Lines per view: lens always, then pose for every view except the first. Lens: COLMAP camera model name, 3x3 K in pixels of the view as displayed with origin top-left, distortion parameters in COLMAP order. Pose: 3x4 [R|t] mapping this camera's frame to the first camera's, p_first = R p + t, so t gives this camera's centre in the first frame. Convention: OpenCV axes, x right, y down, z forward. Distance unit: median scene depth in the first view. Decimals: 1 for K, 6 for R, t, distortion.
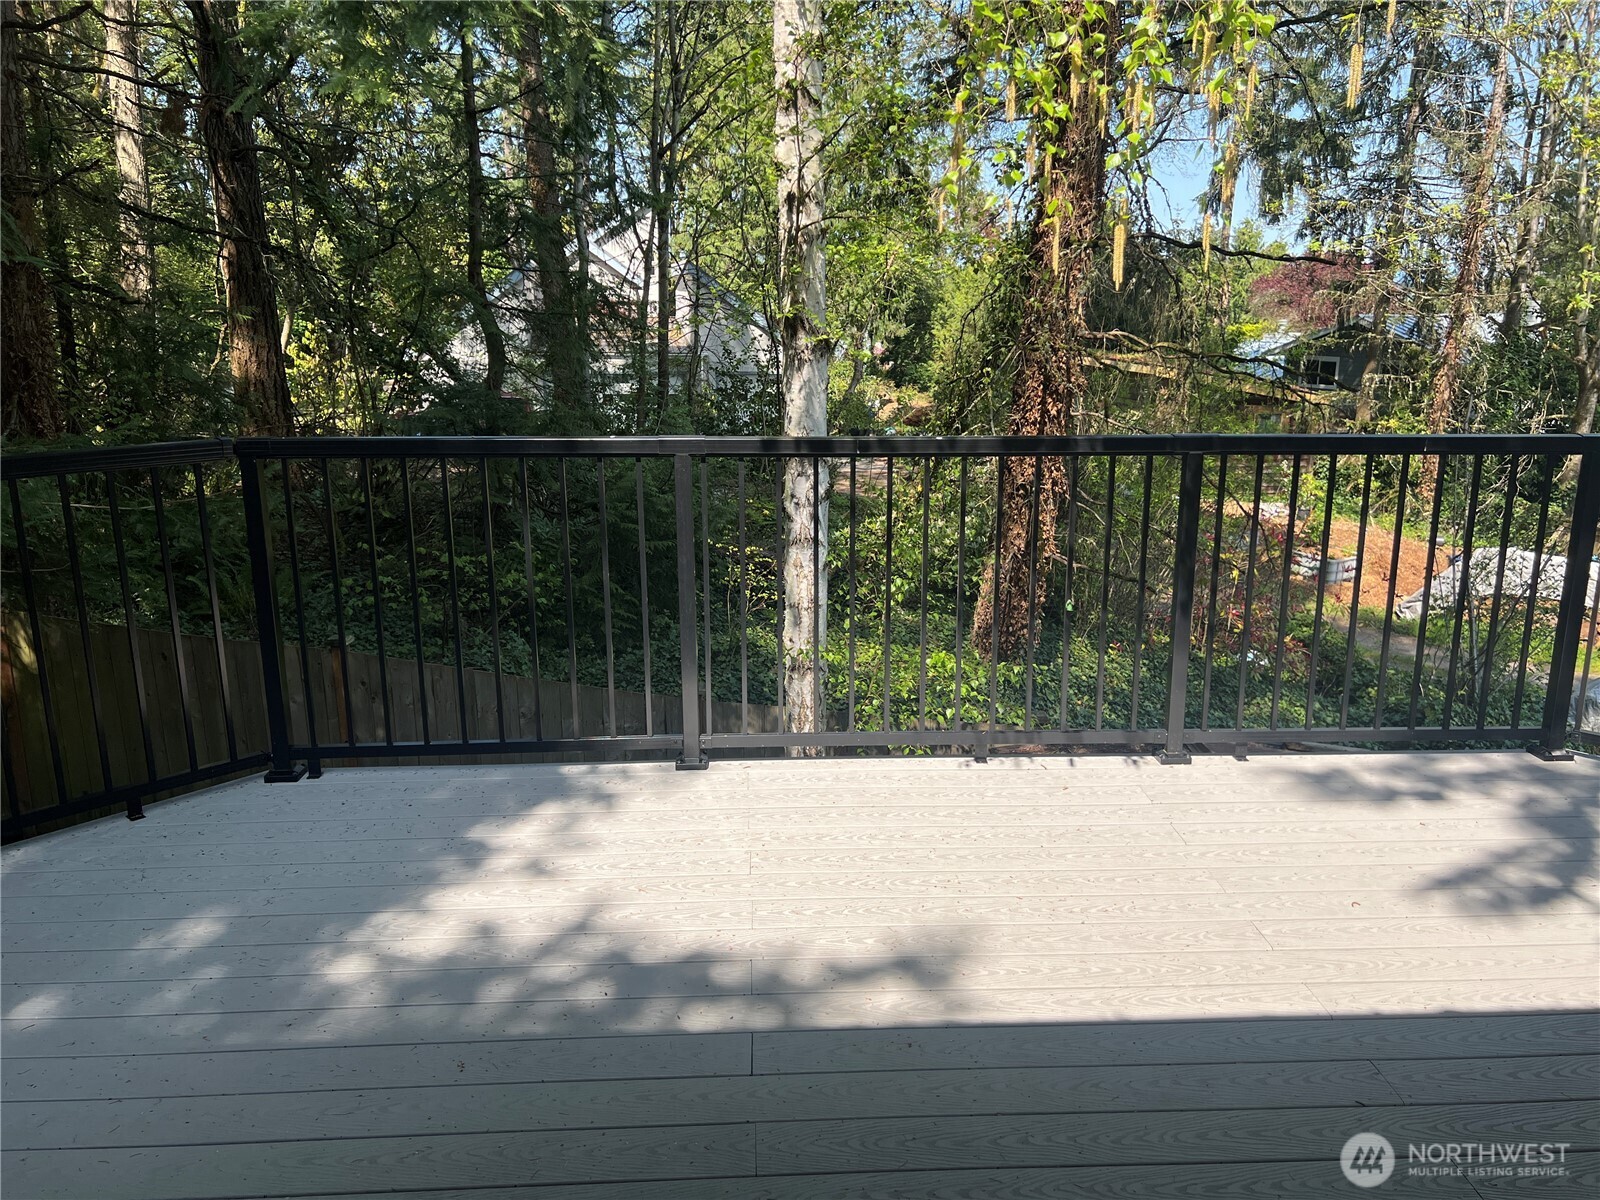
lens RADIAL K [[1189.3, 0, 797.9], [0, 1189.3, 602.3], [0, 0, 1]] dist [0.013579, -0.011359]
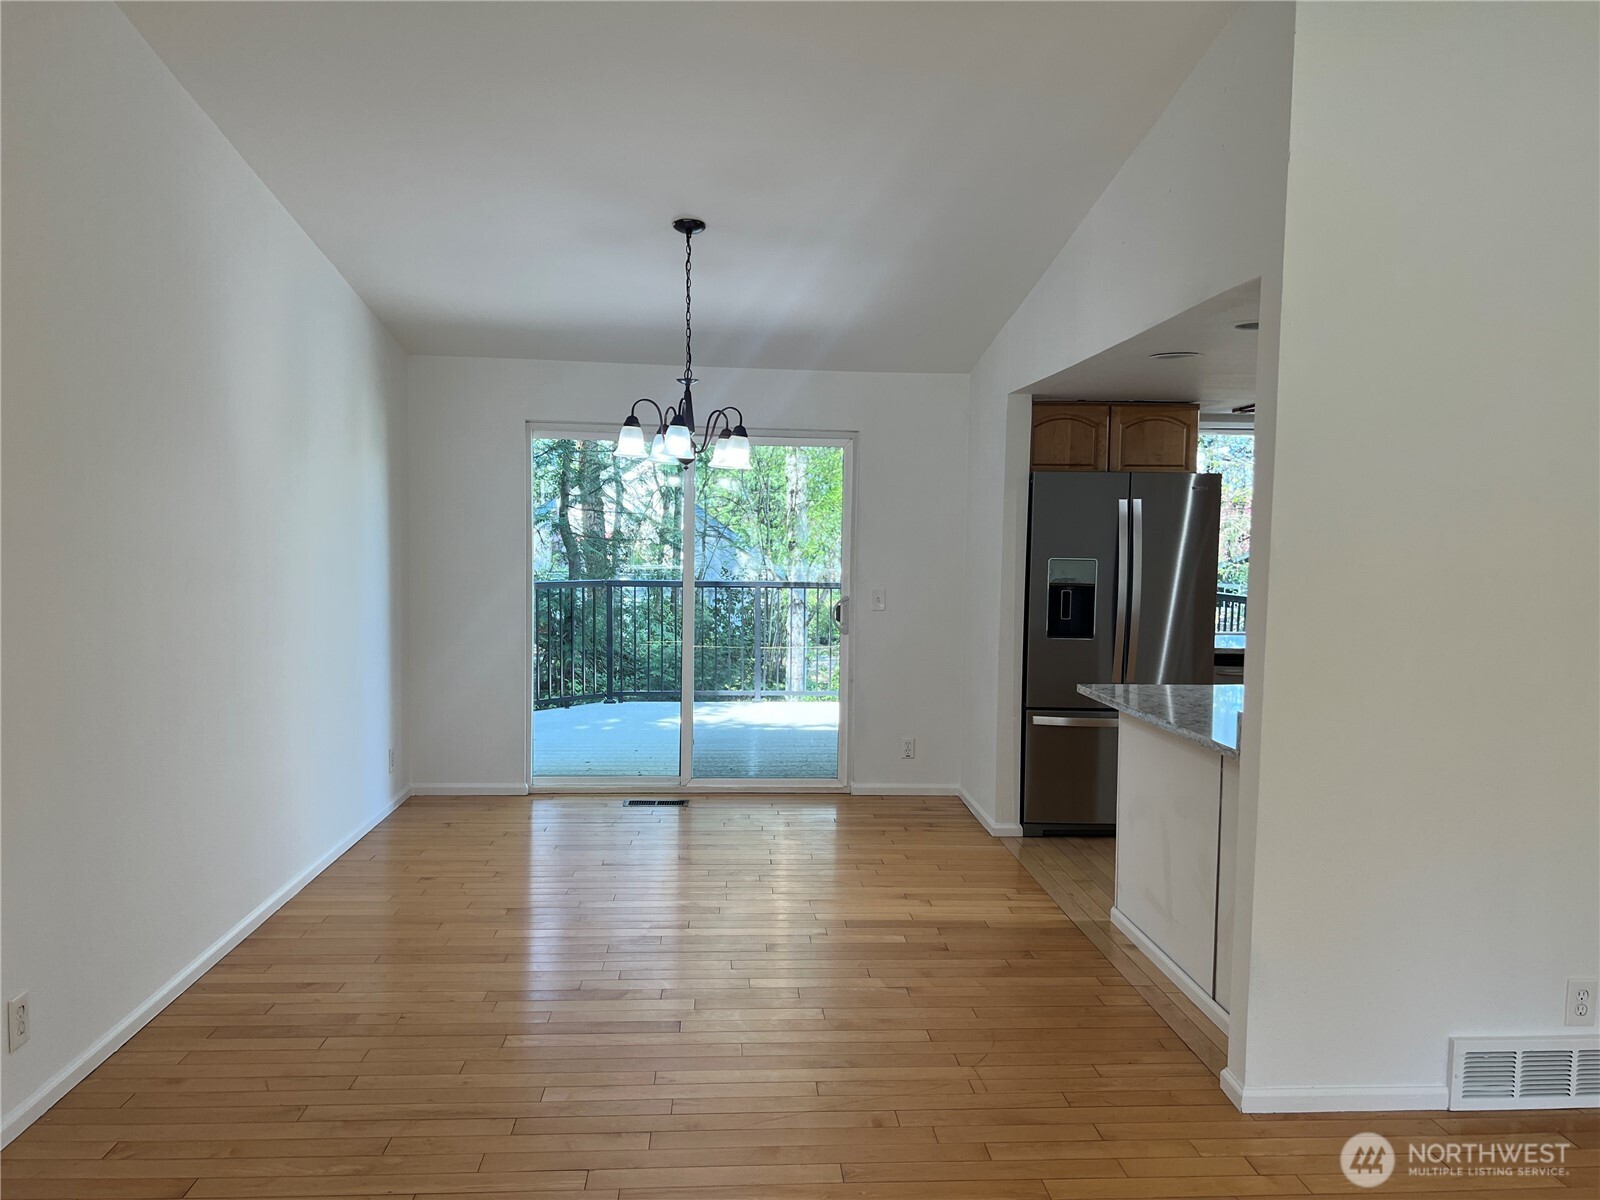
lens RADIAL K [[1189.3, 0, 797.3], [0, 1189.3, 599.7], [0, 0, 1]] dist [0.013579, -0.011359]
pose [[0.999832, 0.017149, 0.006479, -0.007349], [-0.015772, 0.984827, -0.172819, 0.256180], [-0.009345, 0.172688, 0.984932, -1.200671]]
